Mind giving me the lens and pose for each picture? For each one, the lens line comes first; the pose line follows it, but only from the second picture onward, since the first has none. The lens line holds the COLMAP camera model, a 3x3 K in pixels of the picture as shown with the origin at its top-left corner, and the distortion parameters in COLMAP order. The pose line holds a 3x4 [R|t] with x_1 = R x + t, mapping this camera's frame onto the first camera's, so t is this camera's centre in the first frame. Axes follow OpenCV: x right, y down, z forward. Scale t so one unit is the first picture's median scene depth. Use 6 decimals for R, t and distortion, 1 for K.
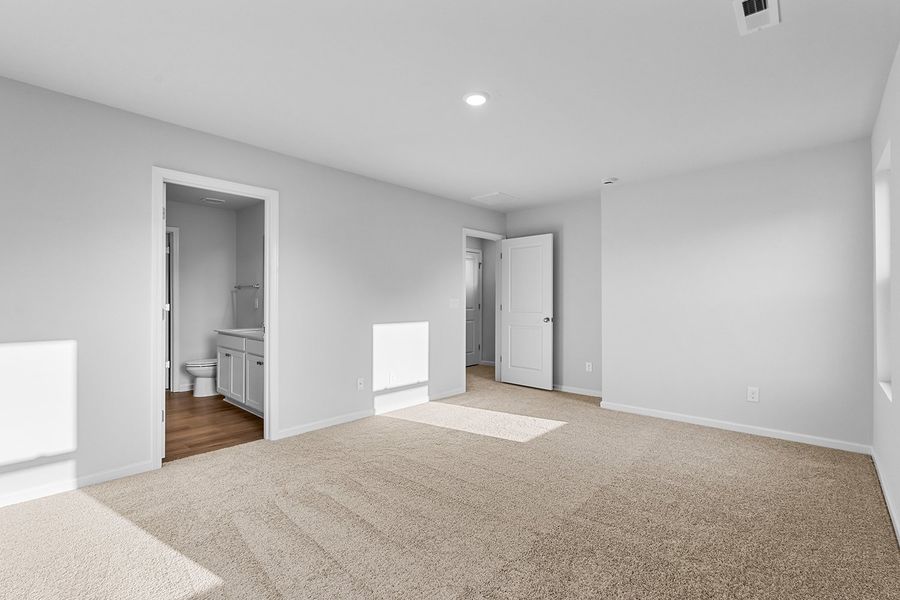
lens RADIAL K [[404.9, 0, 448.1], [0, 404.9, 297.1], [0, 0, 1]] dist [-0.005854, -0.000287]
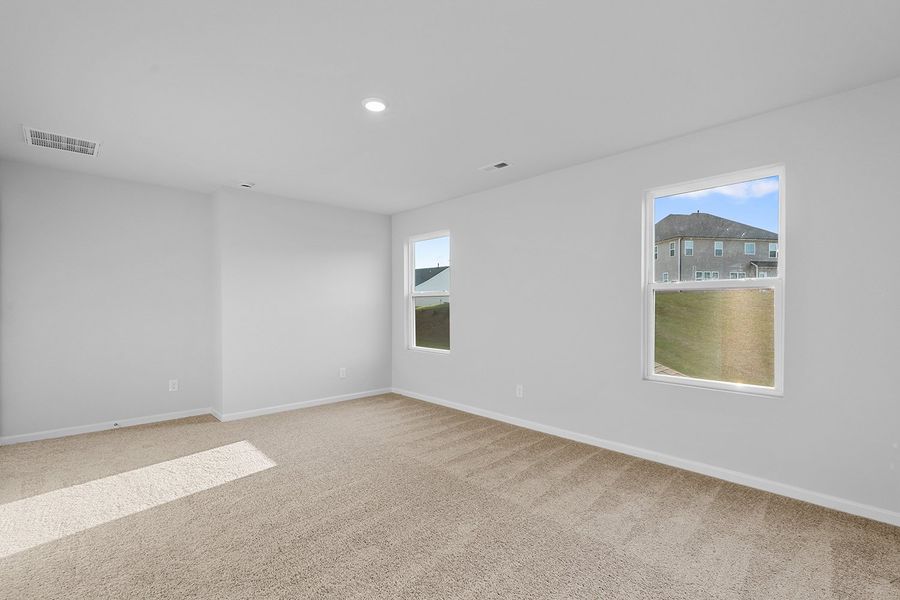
lens RADIAL K [[404.9, 0, 445.9], [0, 404.9, 299.7], [0, 0, 1]] dist [-0.005854, -0.000287]
pose [[0.078440, 0.019142, 0.996735, -0.619813], [-0.008930, 0.999789, -0.018498, 0.006898], [-0.996879, -0.007450, 0.078595, 0.511281]]
